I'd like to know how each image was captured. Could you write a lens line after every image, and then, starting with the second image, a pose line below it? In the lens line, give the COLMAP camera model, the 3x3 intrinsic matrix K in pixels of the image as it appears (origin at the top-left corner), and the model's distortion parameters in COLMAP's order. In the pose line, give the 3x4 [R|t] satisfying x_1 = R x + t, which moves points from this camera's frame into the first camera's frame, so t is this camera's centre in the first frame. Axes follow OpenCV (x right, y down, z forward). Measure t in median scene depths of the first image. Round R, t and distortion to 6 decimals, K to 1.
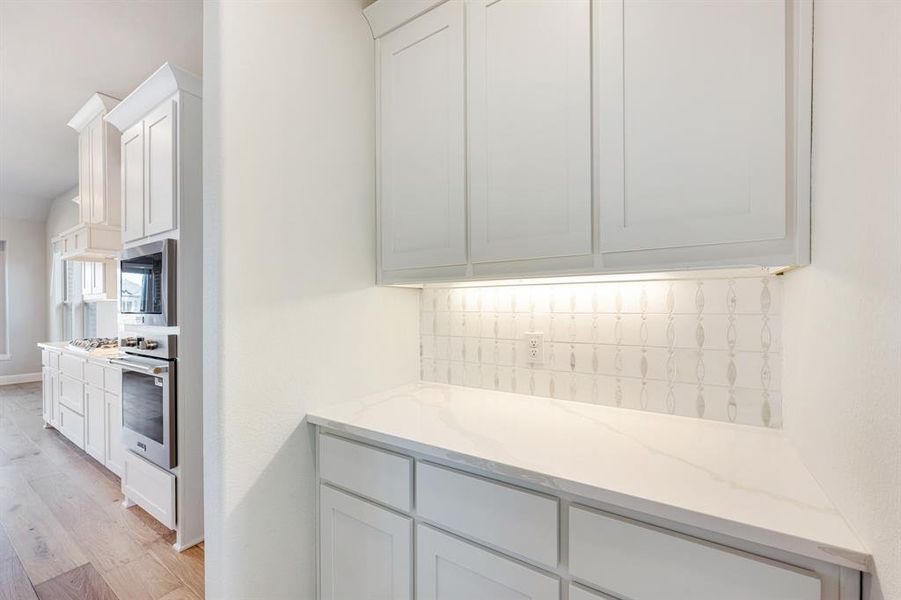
lens RADIAL K [[358.5, 0, 449.0], [0, 358.5, 303.9], [0, 0, 1]] dist [-0.000096, 0.000118]
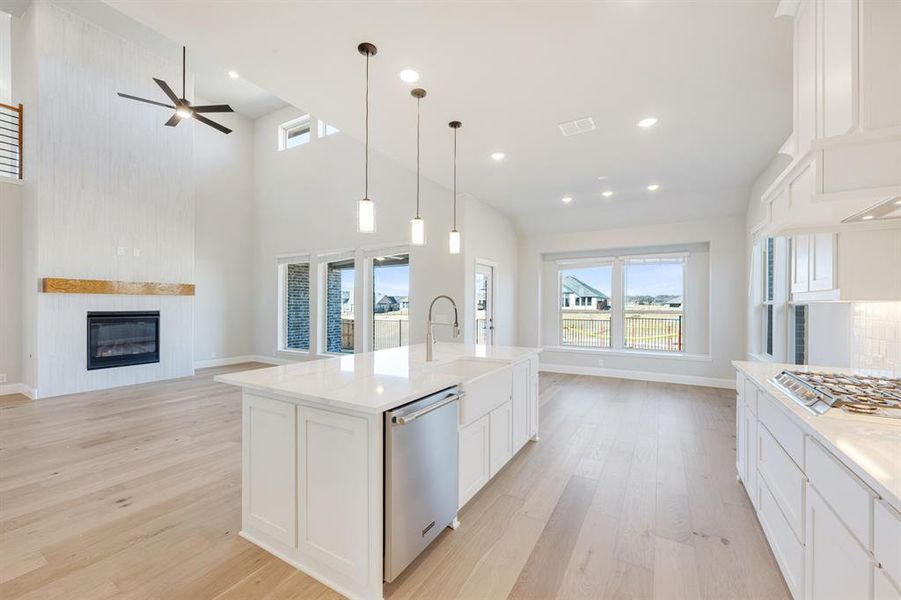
lens RADIAL K [[358.5, 0, 449.0], [0, 358.5, 303.9], [0, 0, 1]] dist [-0.000096, 0.000118]
pose [[0.035414, 0.007726, -0.999343, -0.415348], [-0.006901, 0.999948, 0.007486, -0.007738], [0.999349, 0.006632, 0.035465, 0.376186]]
